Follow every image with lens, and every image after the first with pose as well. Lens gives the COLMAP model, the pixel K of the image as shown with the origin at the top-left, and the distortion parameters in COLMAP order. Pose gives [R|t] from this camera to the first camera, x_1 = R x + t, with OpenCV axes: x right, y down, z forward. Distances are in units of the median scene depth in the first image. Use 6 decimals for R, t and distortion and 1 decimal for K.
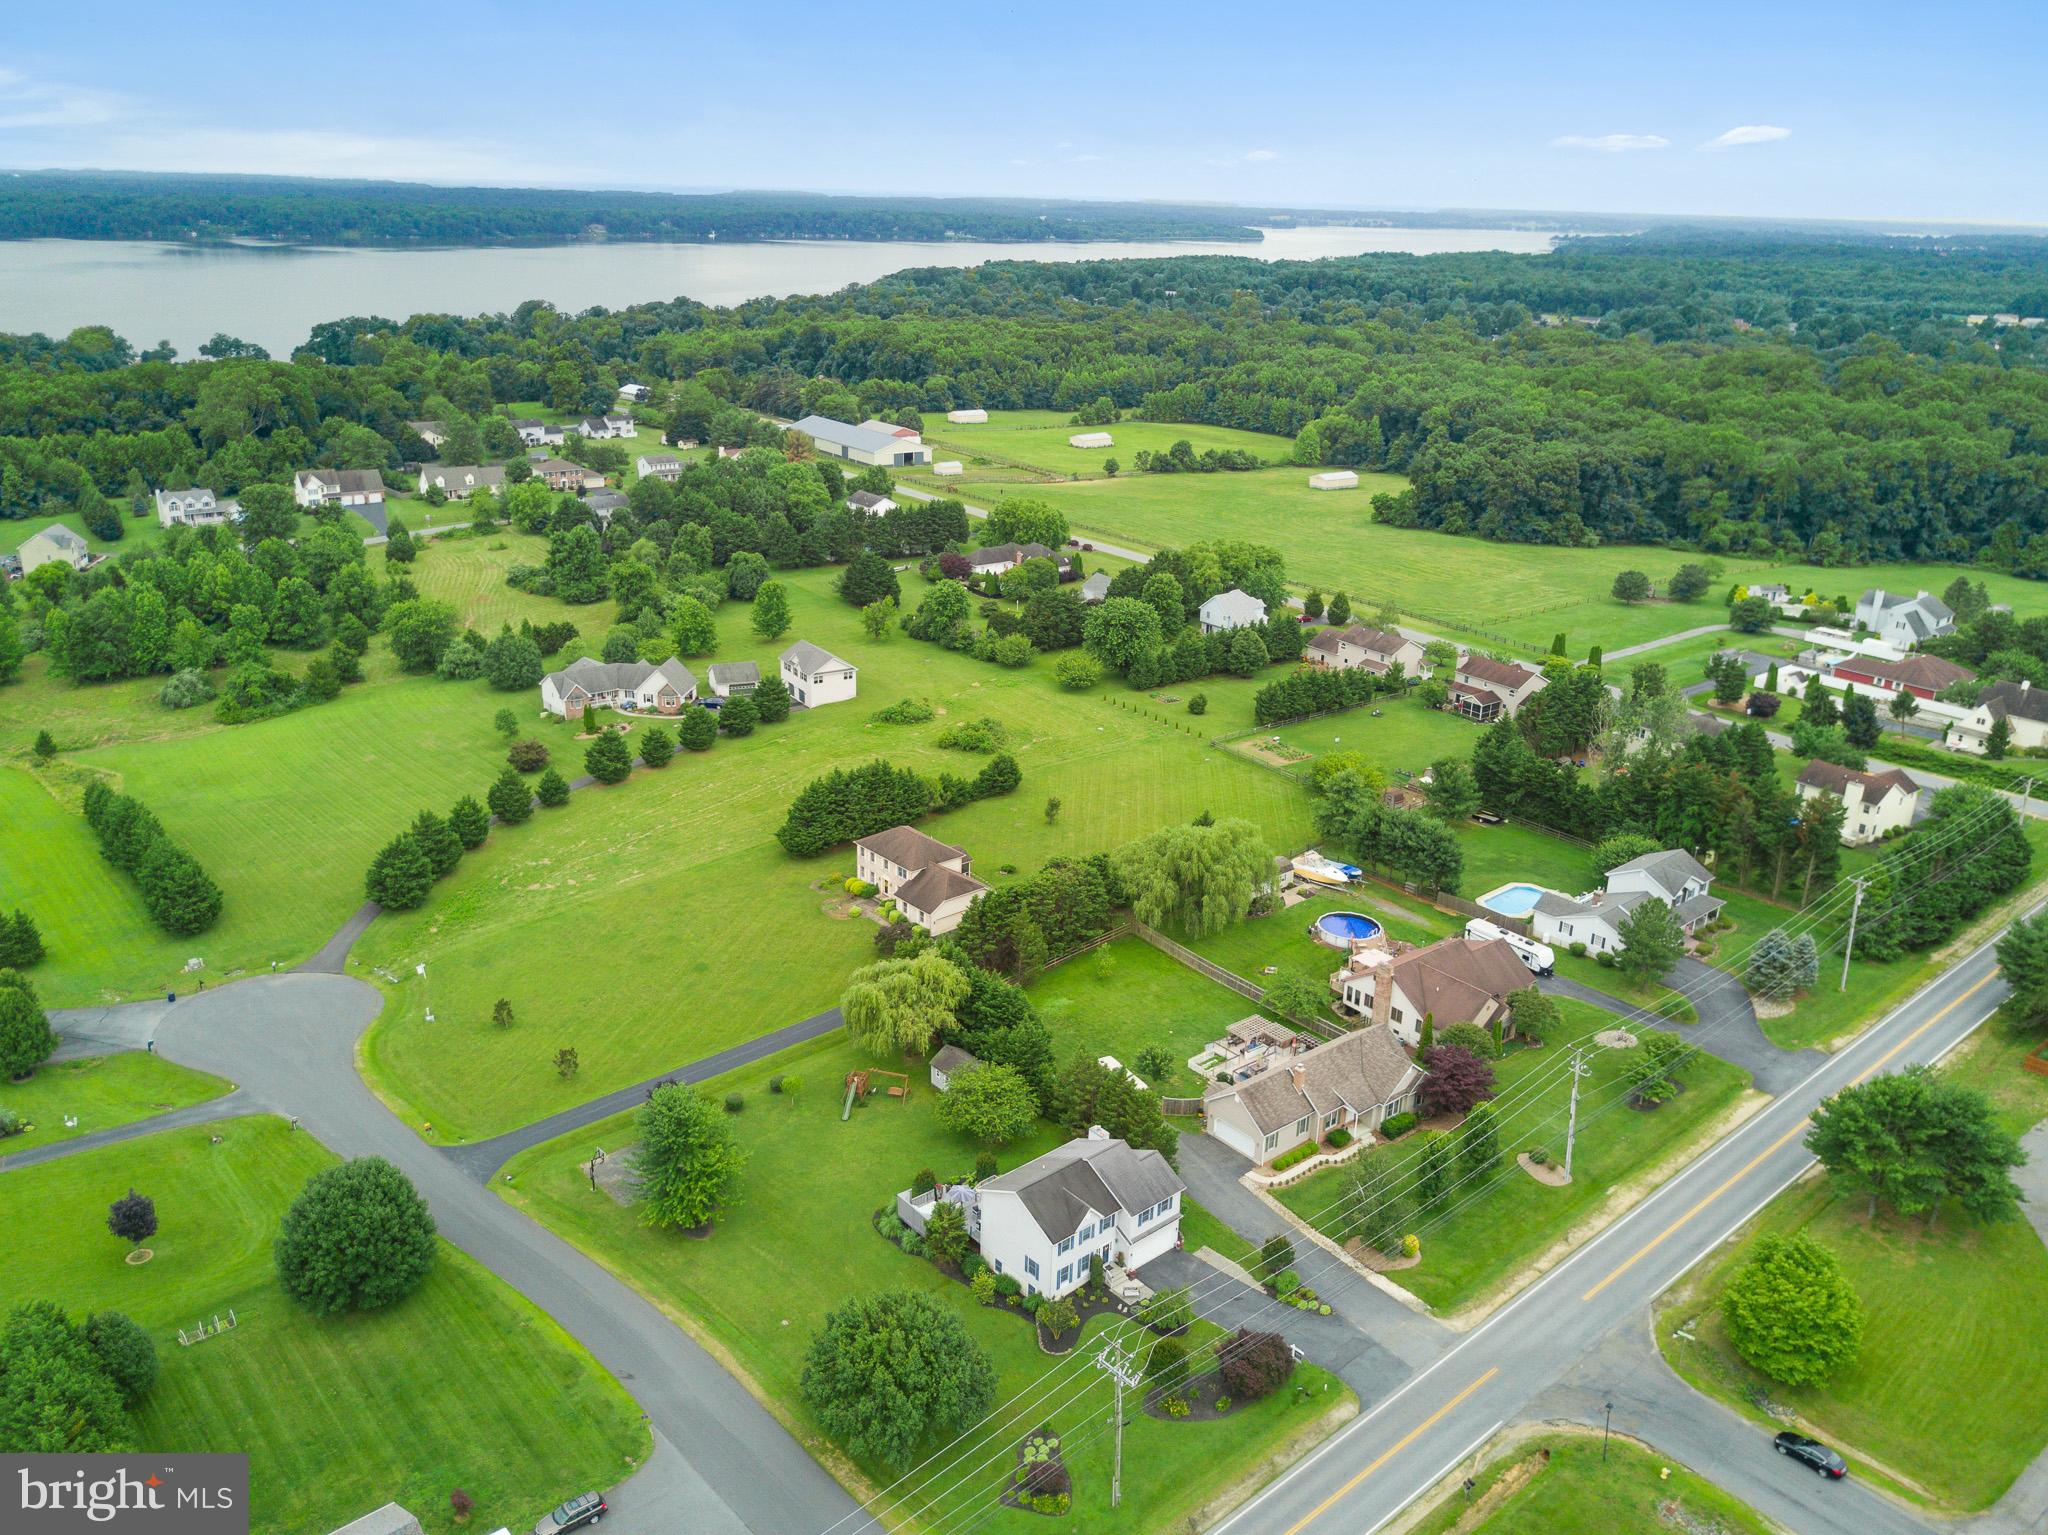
lens RADIAL K [[1569.6, 0, 1024.0], [0, 1569.6, 767.5], [0, 0, 1]] dist [-0.000260, -0.002034]
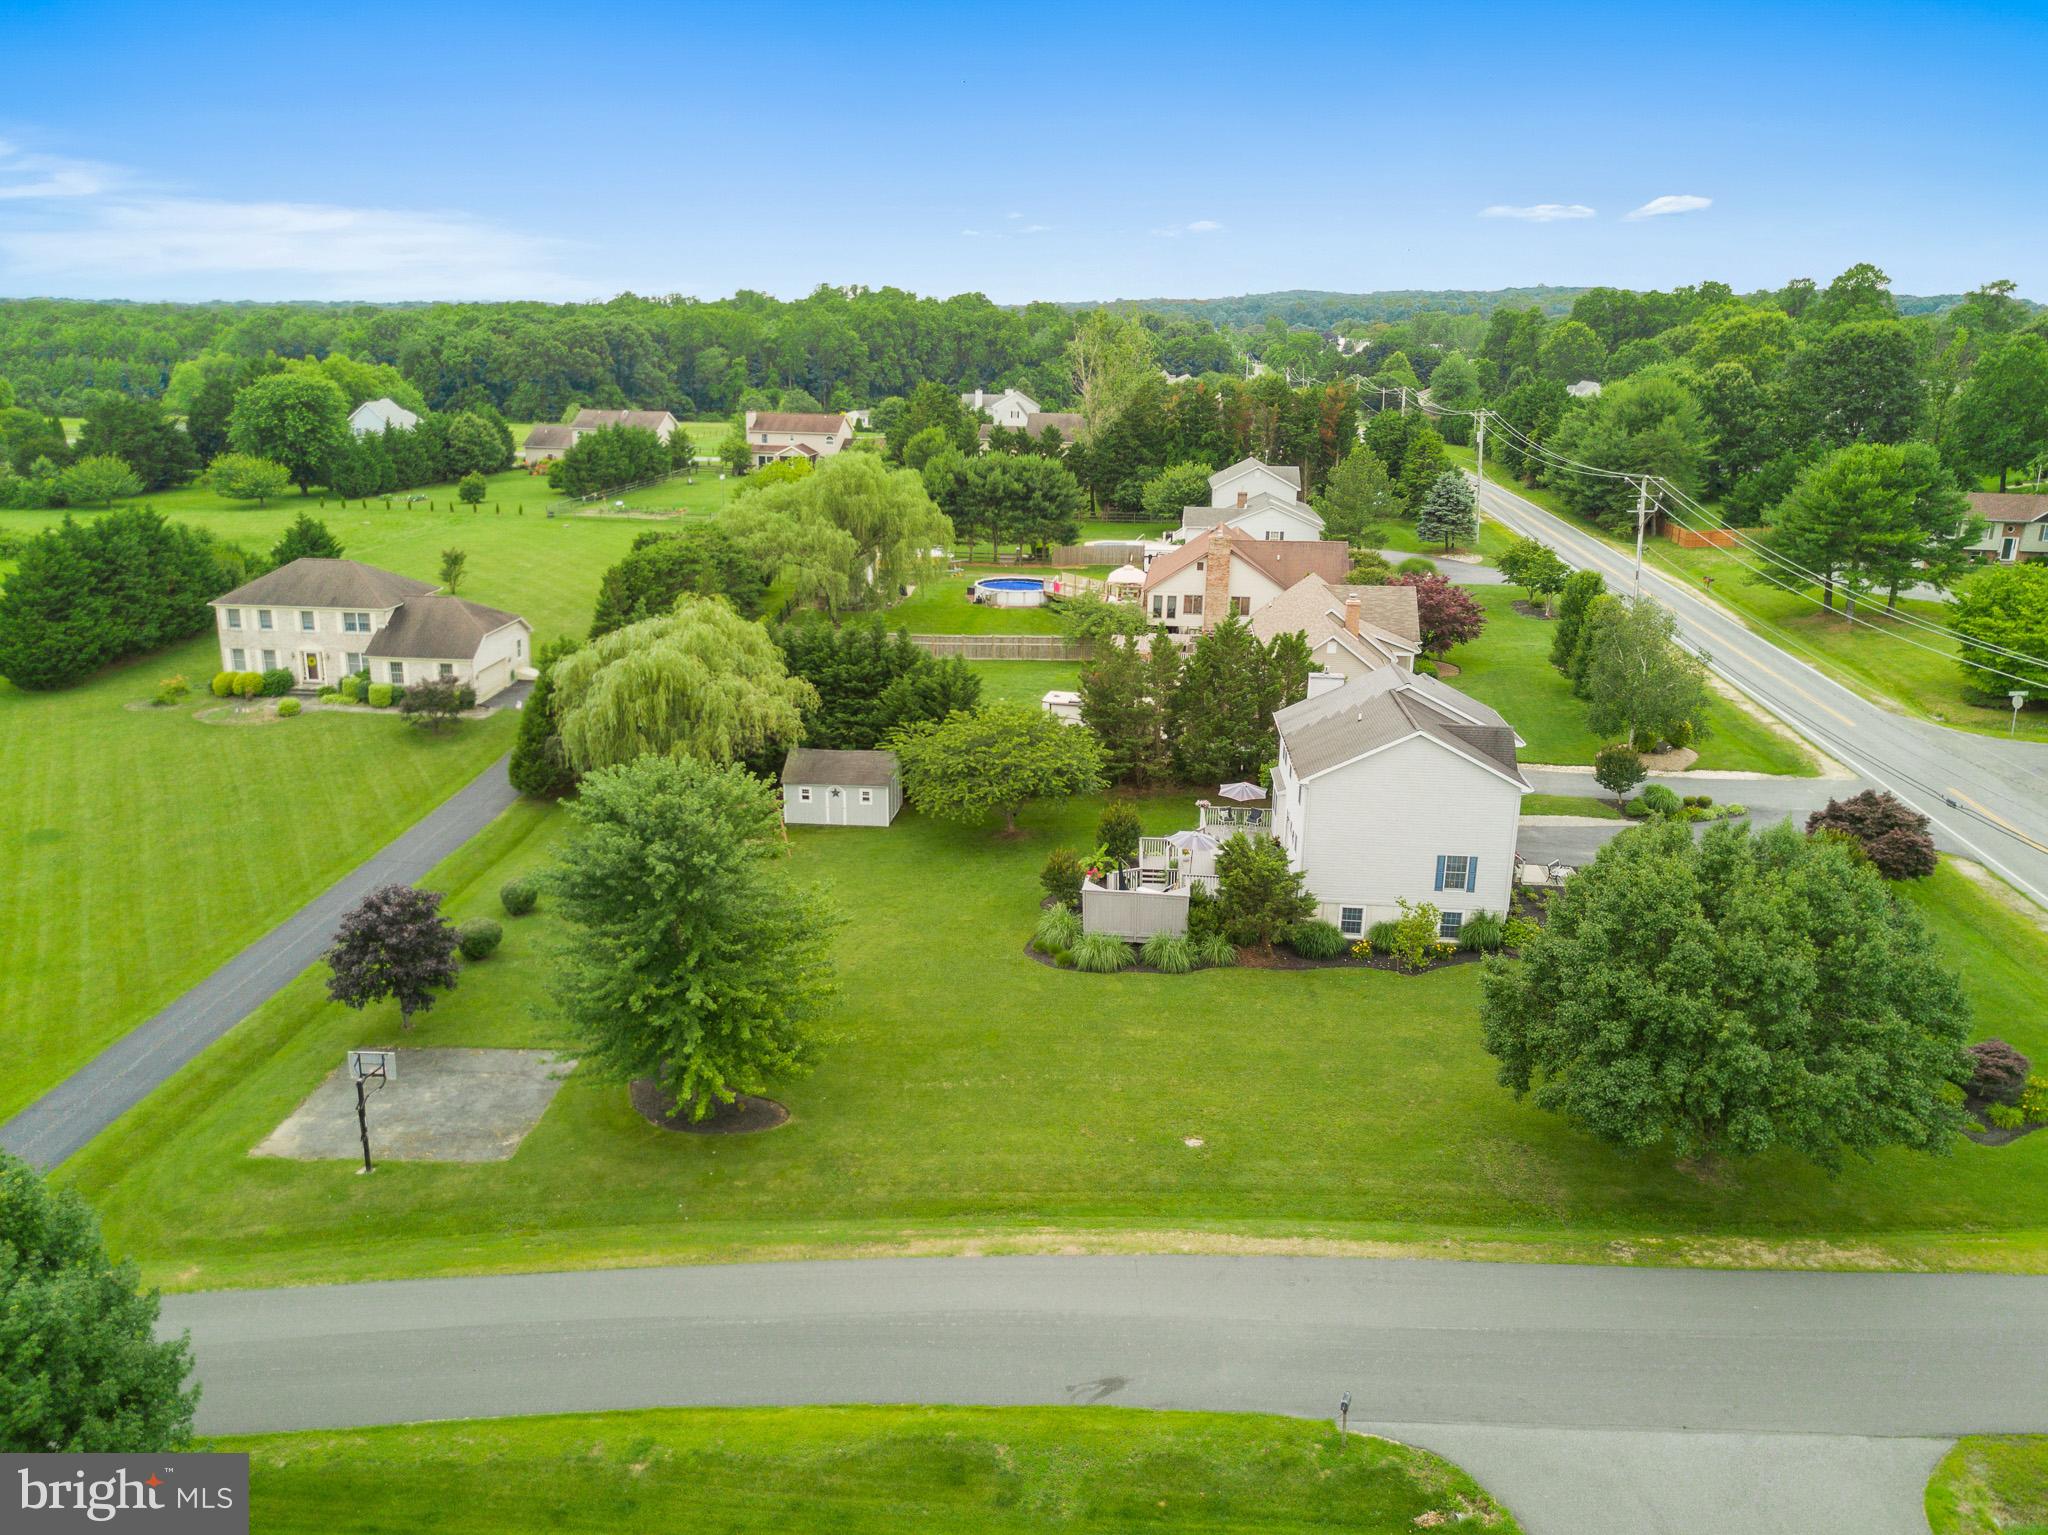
lens RADIAL K [[1569.6, 0, 1024.0], [0, 1569.6, 767.5], [0, 0, 1]] dist [-0.000260, -0.002034]
pose [[0.711361, -0.209492, 0.670879, -0.279670], [0.242589, 0.969067, 0.045379, 0.143533], [-0.659633, 0.130467, 0.740177, 0.447402]]
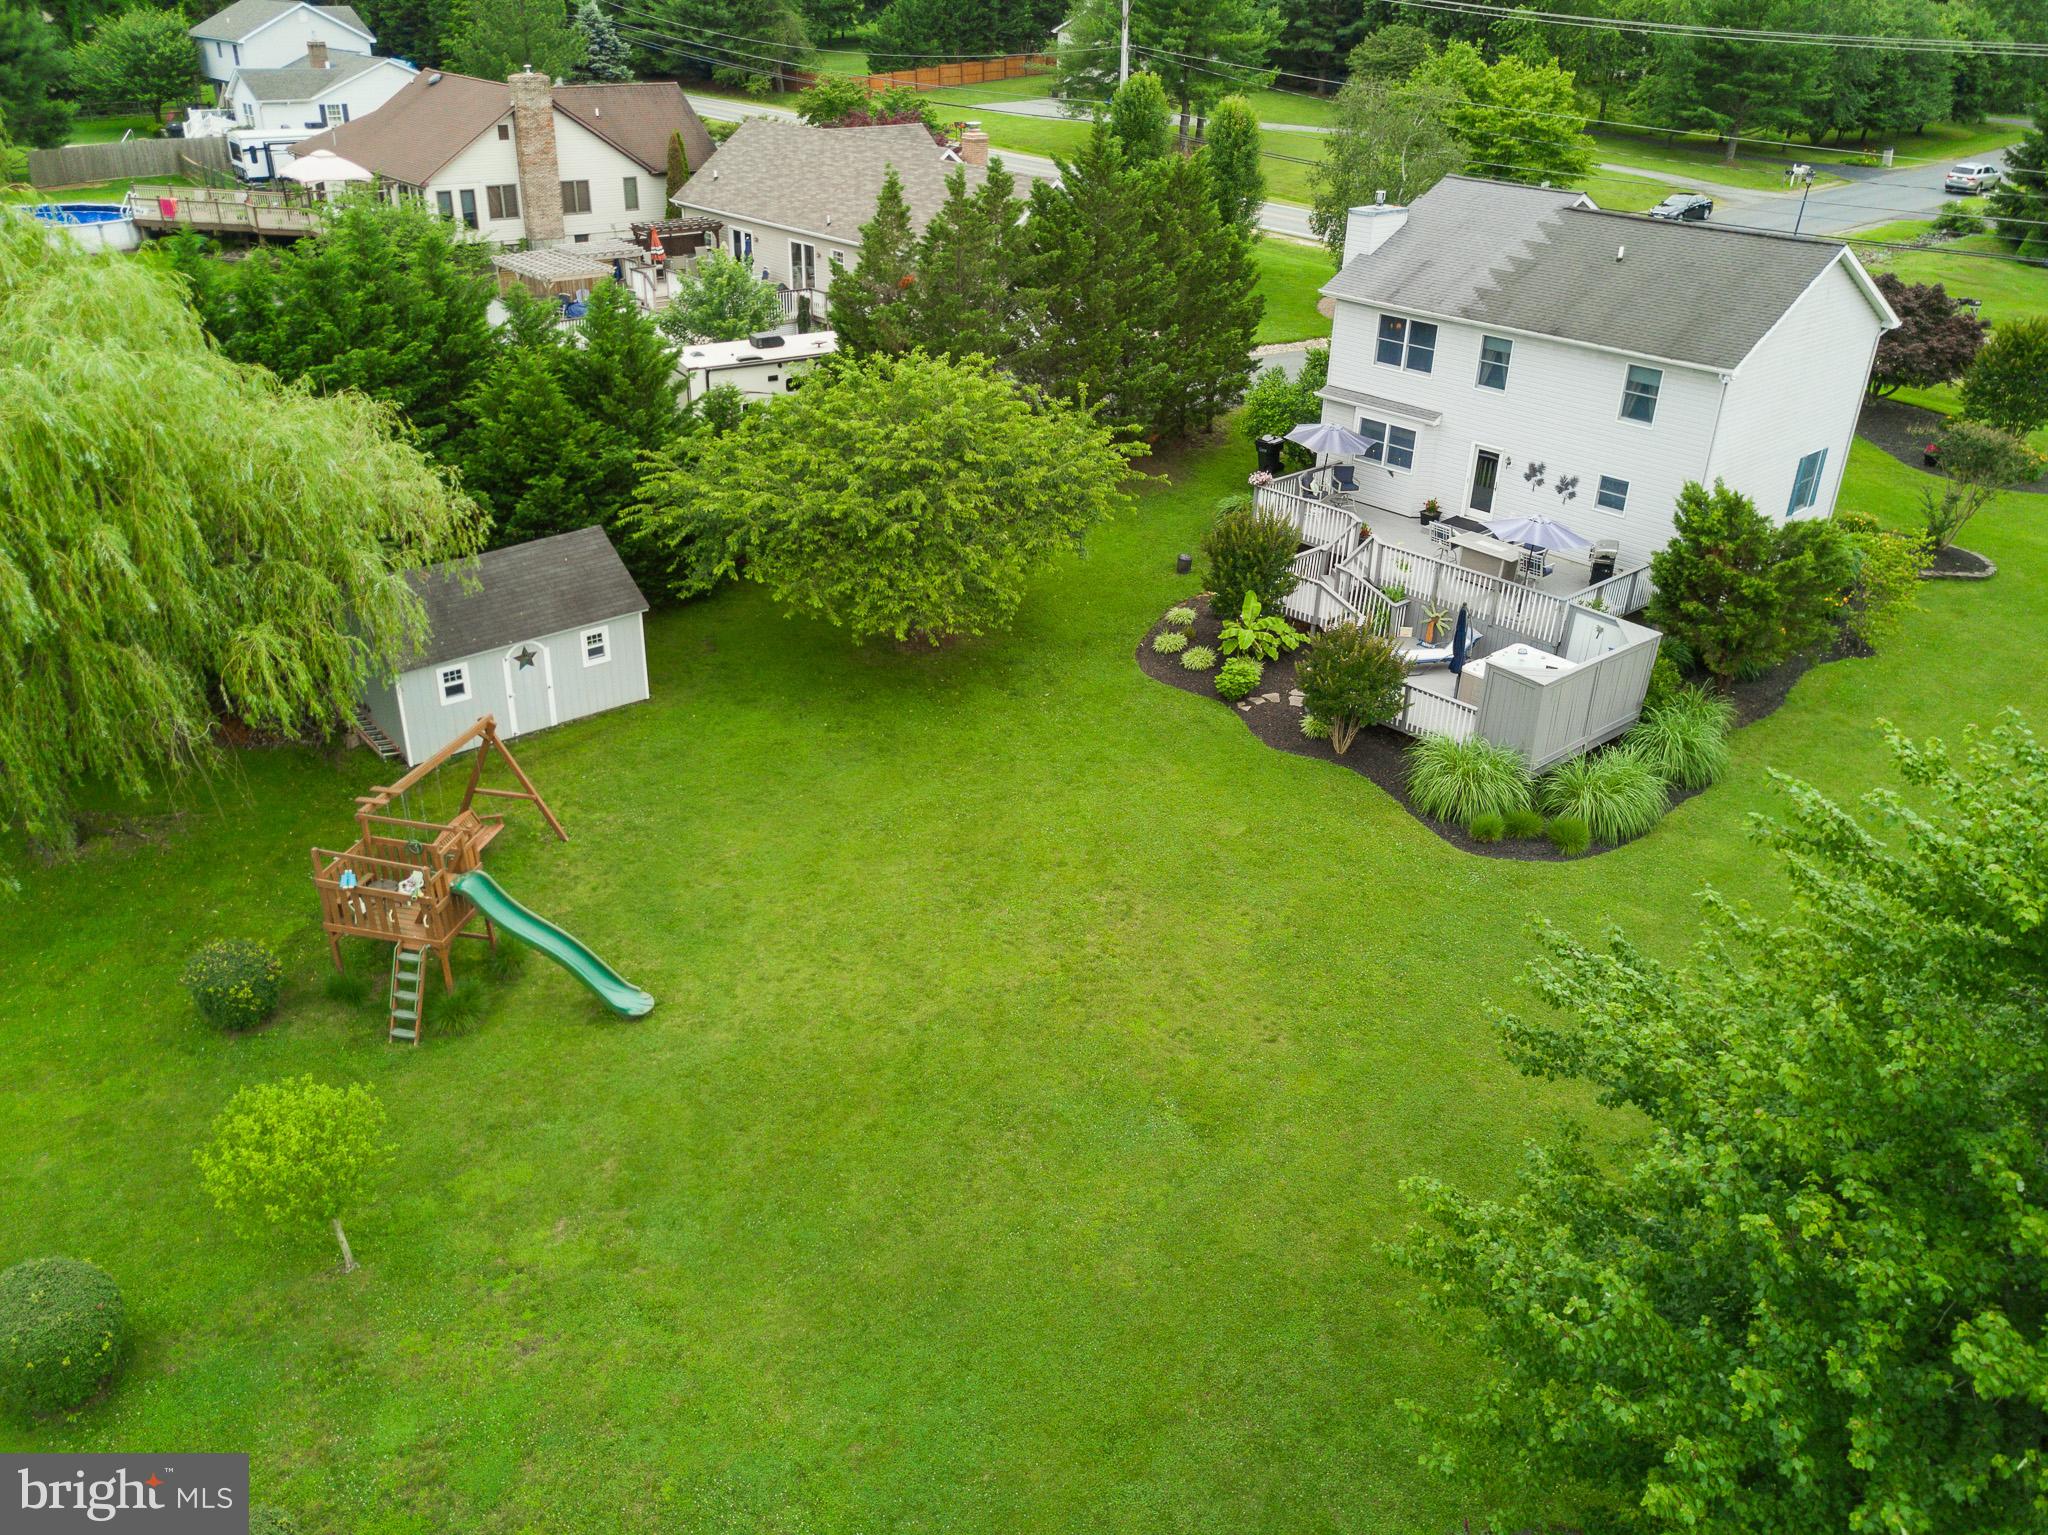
lens RADIAL K [[1569.6, 0, 1024.0], [0, 1569.6, 767.5], [0, 0, 1]] dist [-0.000260, -0.002034]
pose [[-0.017396, -0.484537, 0.874598, -0.196120], [0.311506, 0.828568, 0.465231, 0.103113], [-0.950085, 0.280535, 0.136523, 0.717153]]
